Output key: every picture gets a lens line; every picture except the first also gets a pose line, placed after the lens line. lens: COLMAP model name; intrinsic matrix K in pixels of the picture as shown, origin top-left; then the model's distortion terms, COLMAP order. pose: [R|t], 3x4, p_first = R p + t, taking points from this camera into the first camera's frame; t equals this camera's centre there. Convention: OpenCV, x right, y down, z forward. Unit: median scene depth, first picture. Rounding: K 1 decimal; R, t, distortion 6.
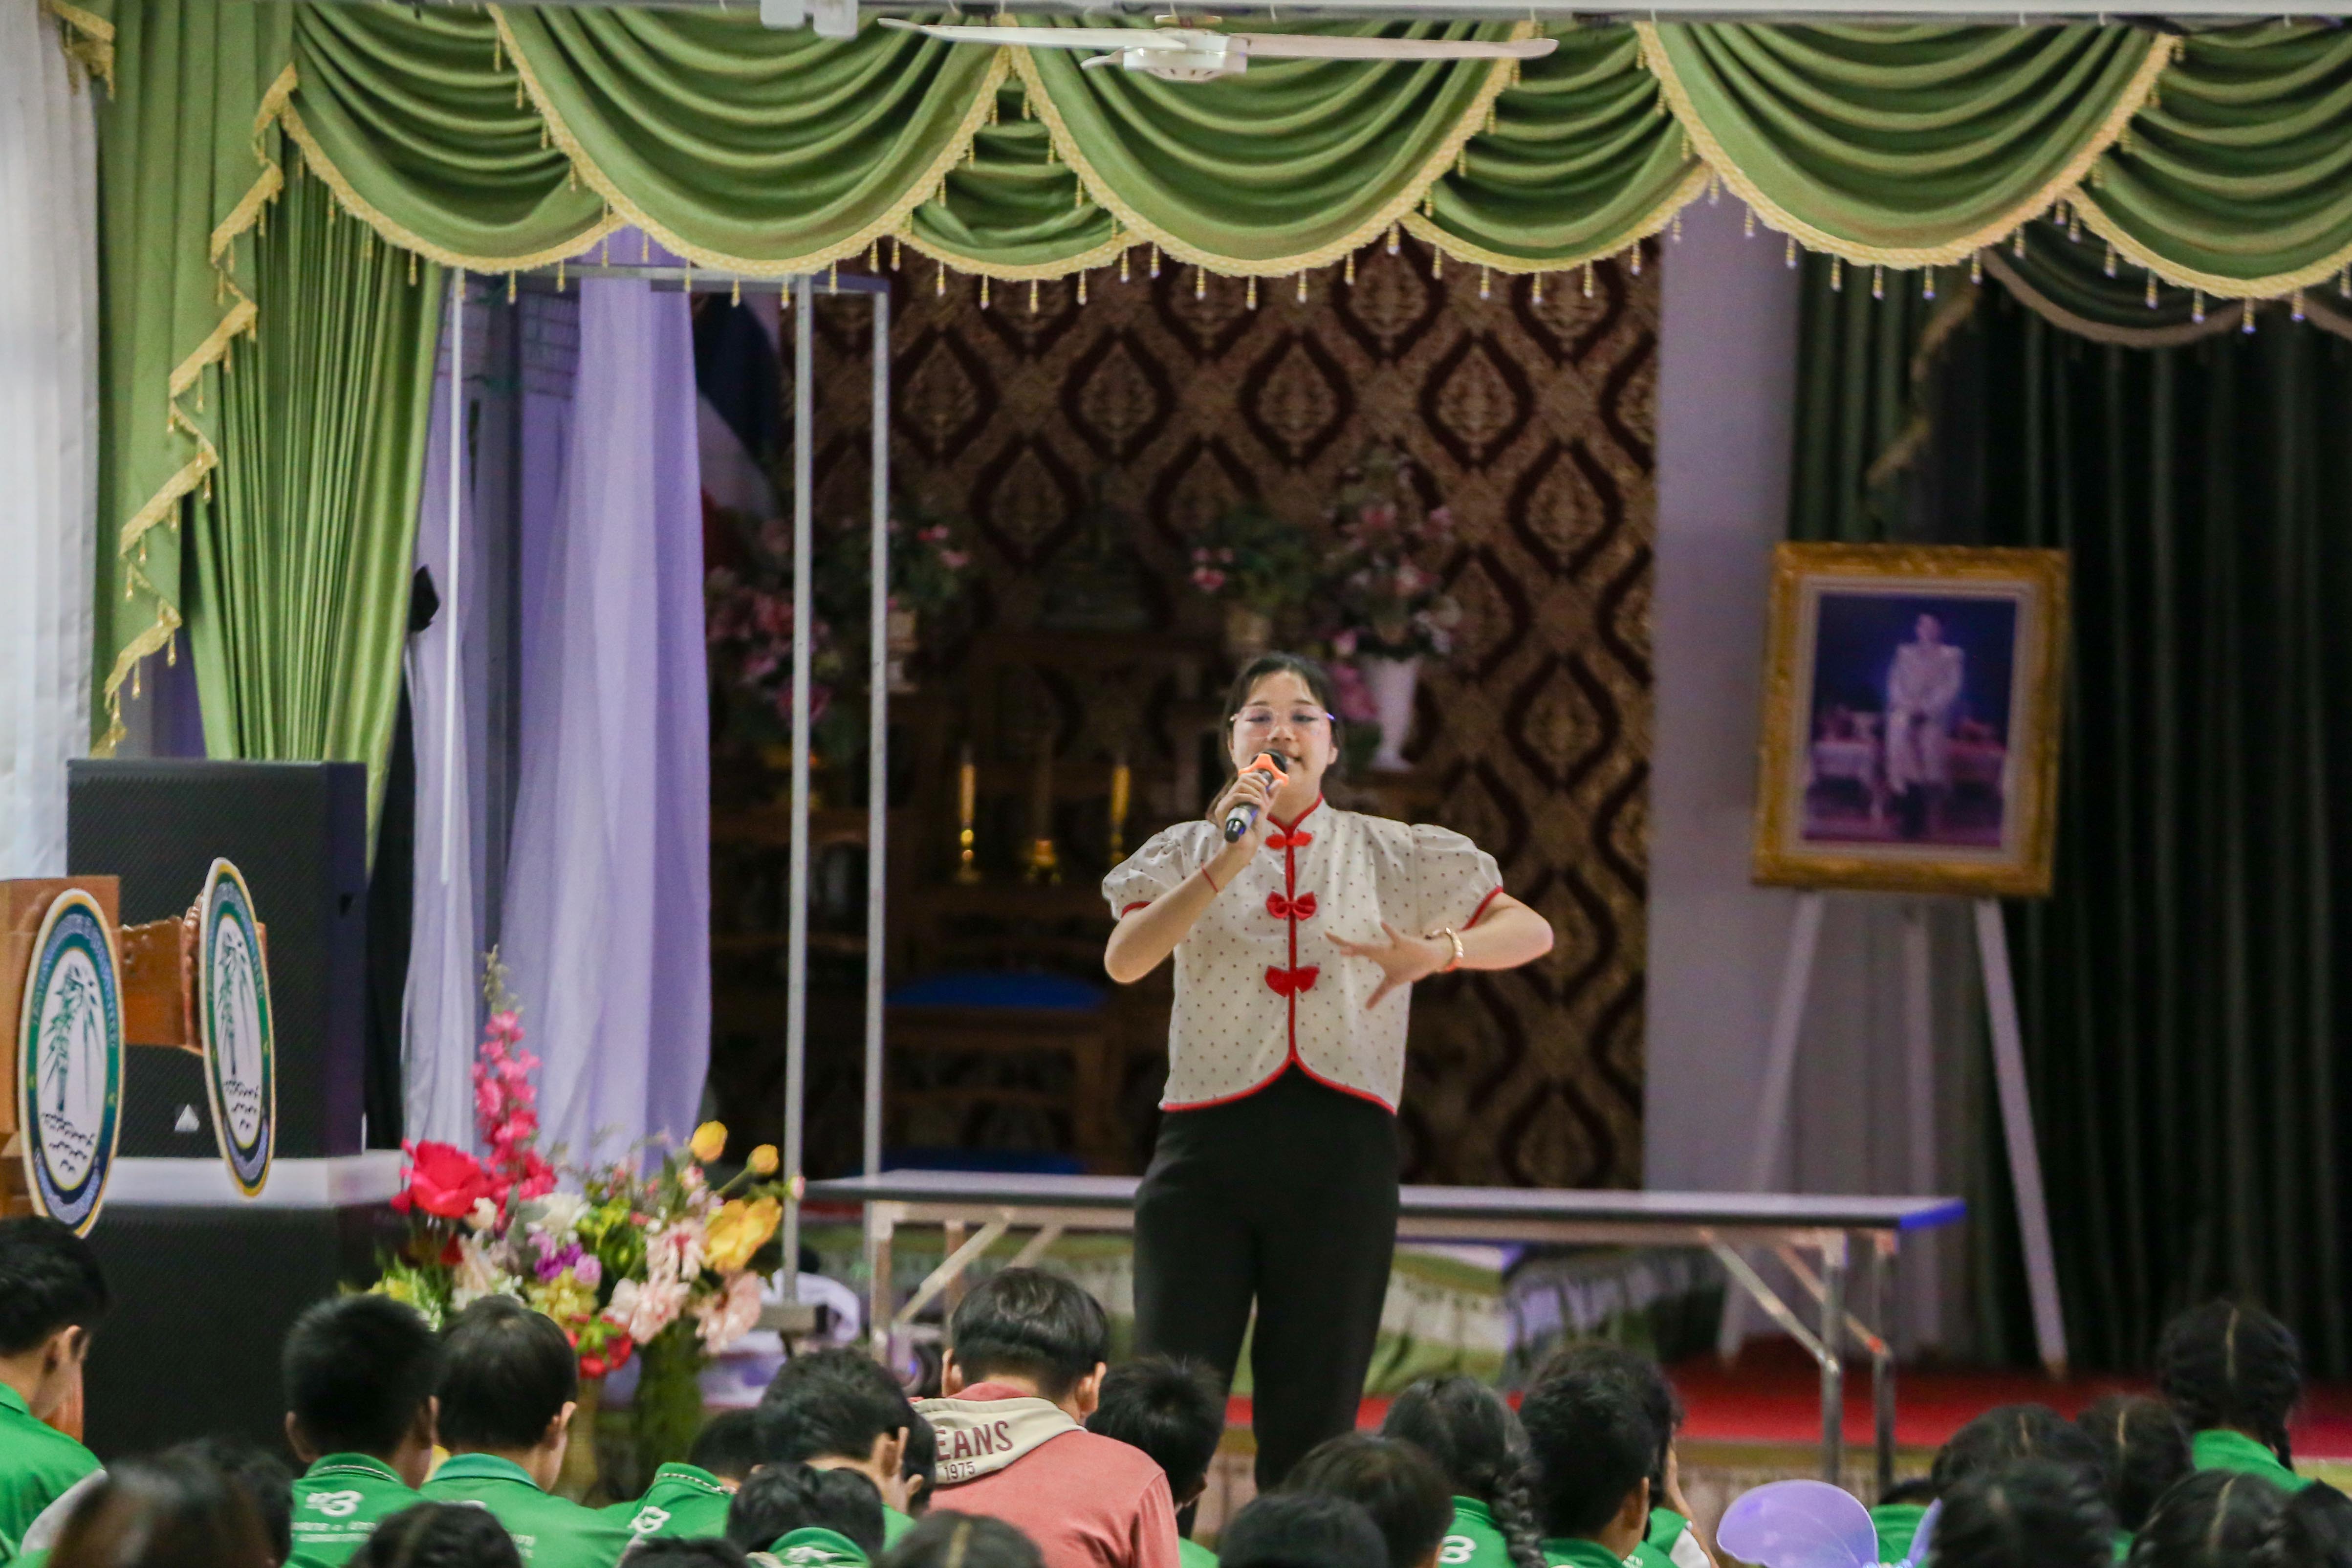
lens RADIAL K [[13738.9, 0, 1193.8], [0, 13738.9, 784.3], [0, 0, 1]] dist [1.883967, 0.000000]
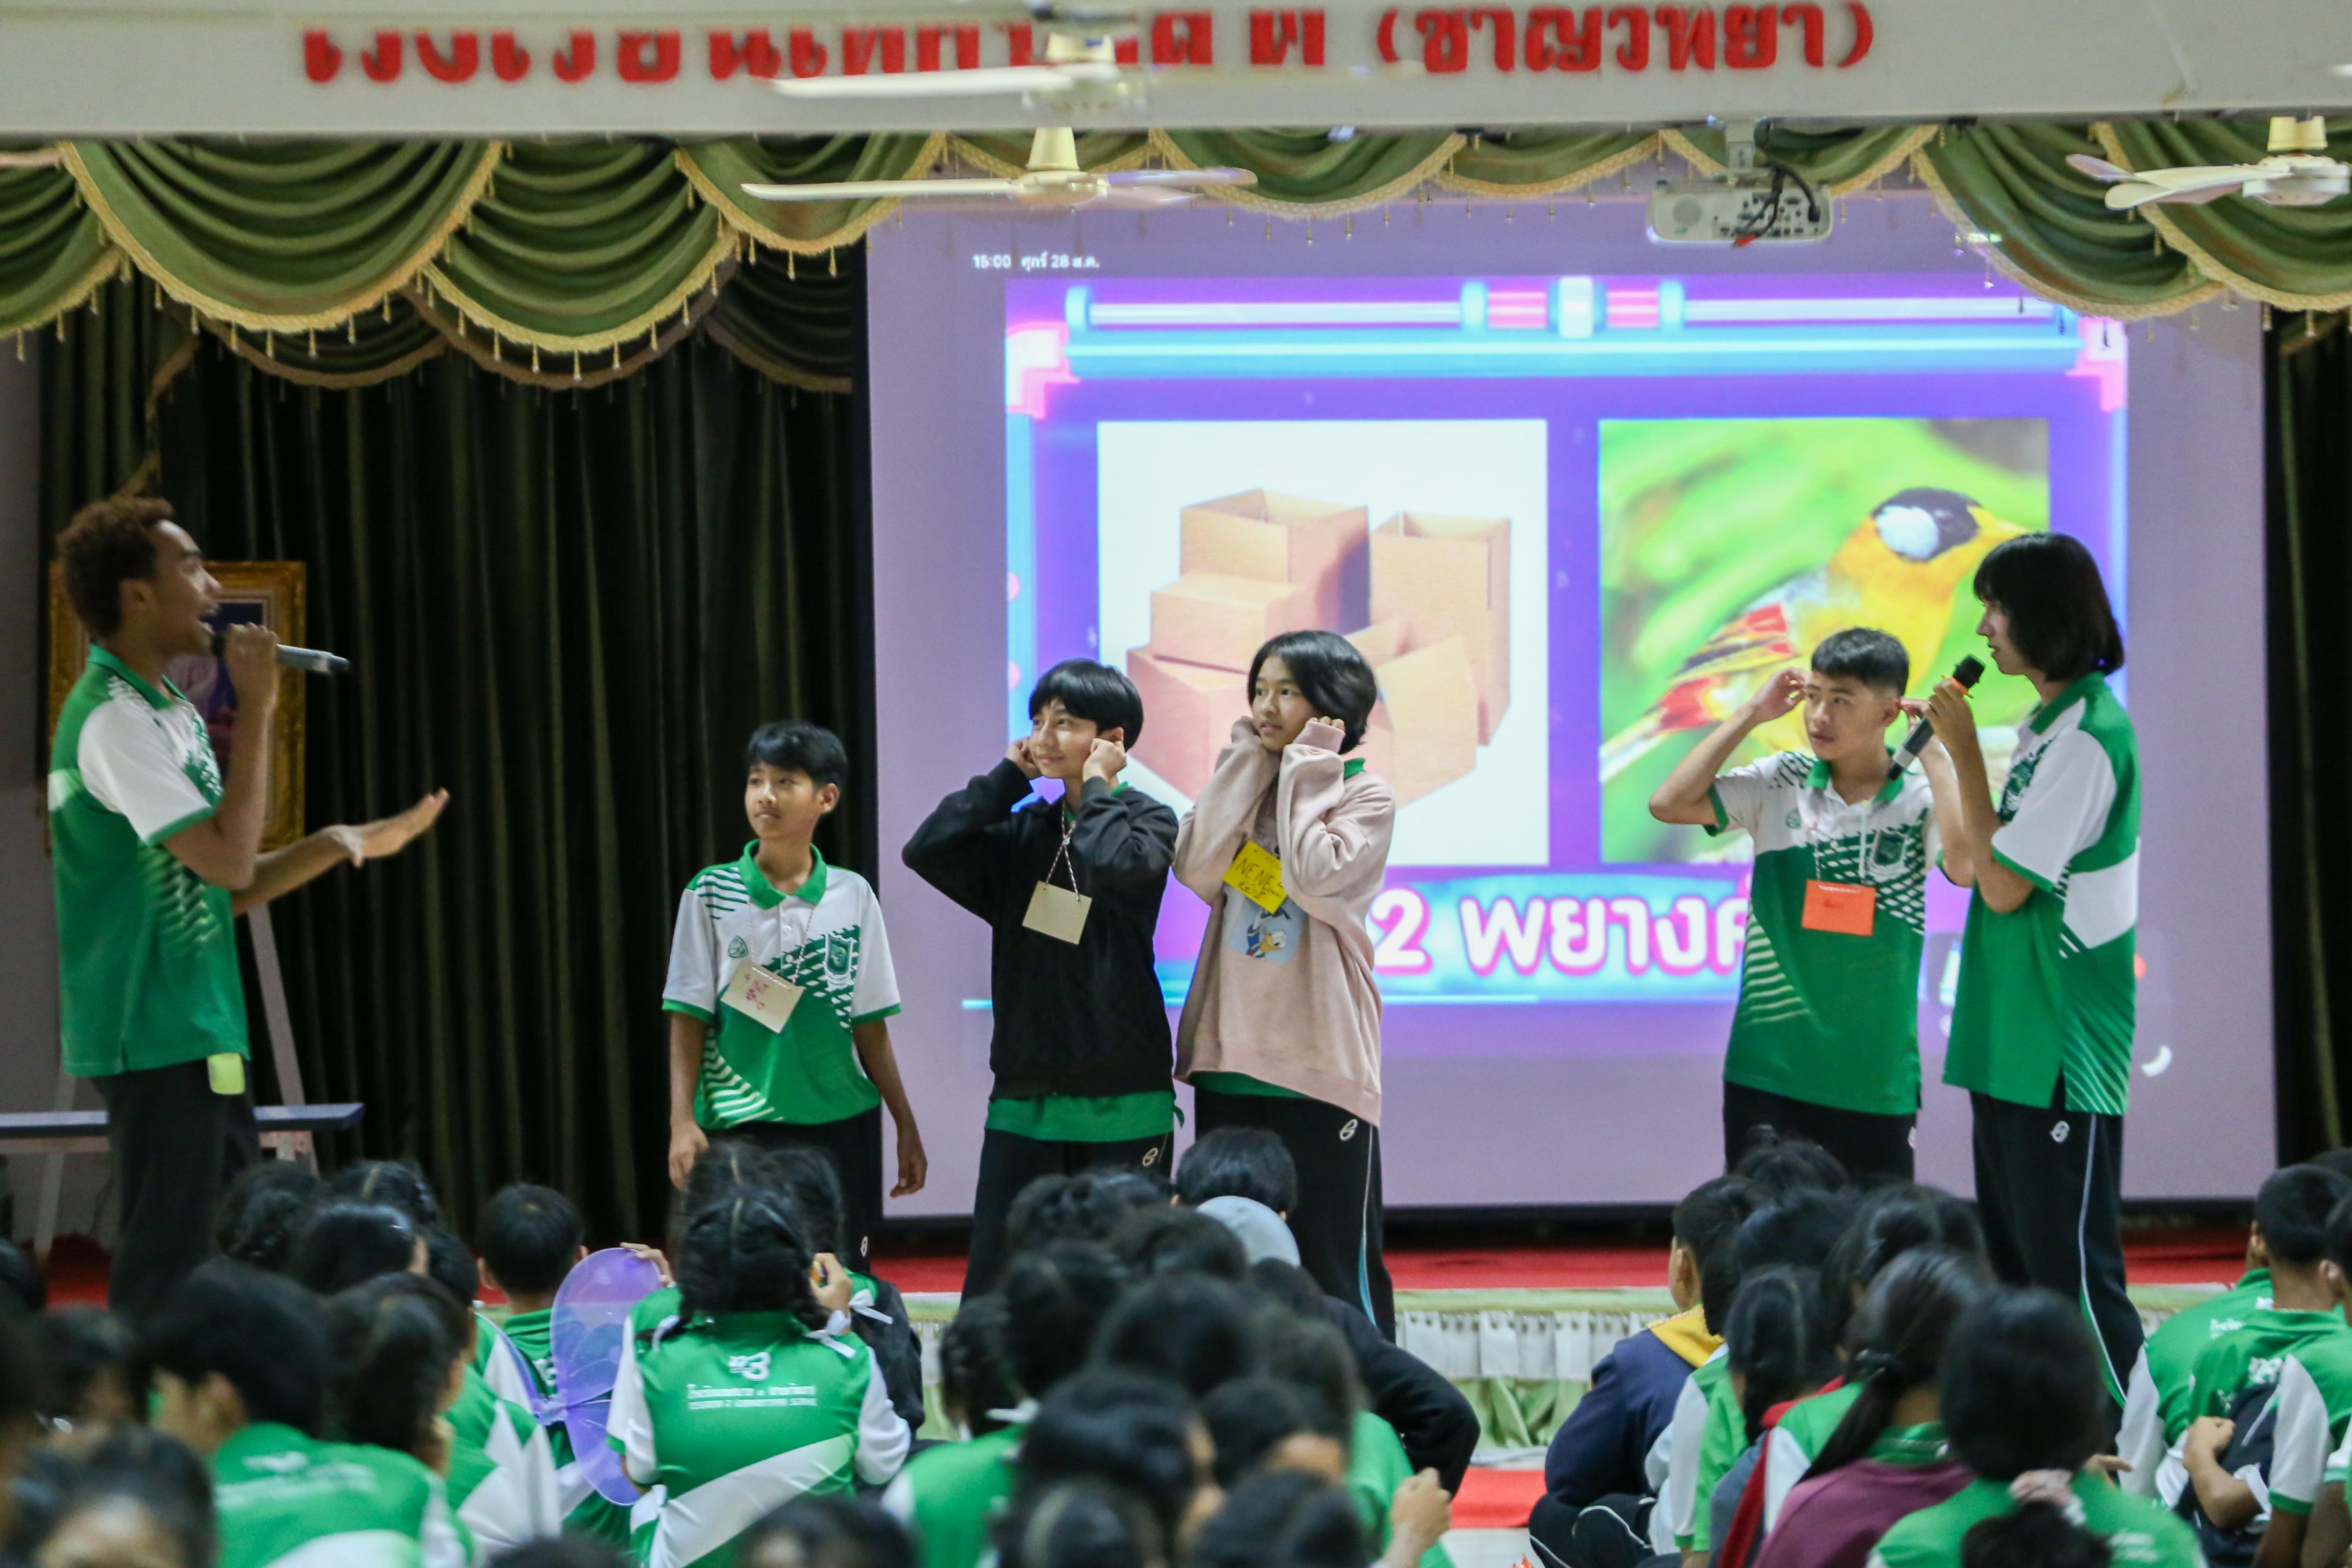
lens RADIAL K [[13738.9, 0, 1285.0], [0, 13738.9, 703.2], [0, 0, 1]] dist [1.883967, 0.000000]
pose [[0.974641, -0.036681, 0.220748, -0.117375], [0.037722, 0.999288, -0.000503, -0.001107], [-0.220572, 0.008817, 0.975331, -0.172467]]
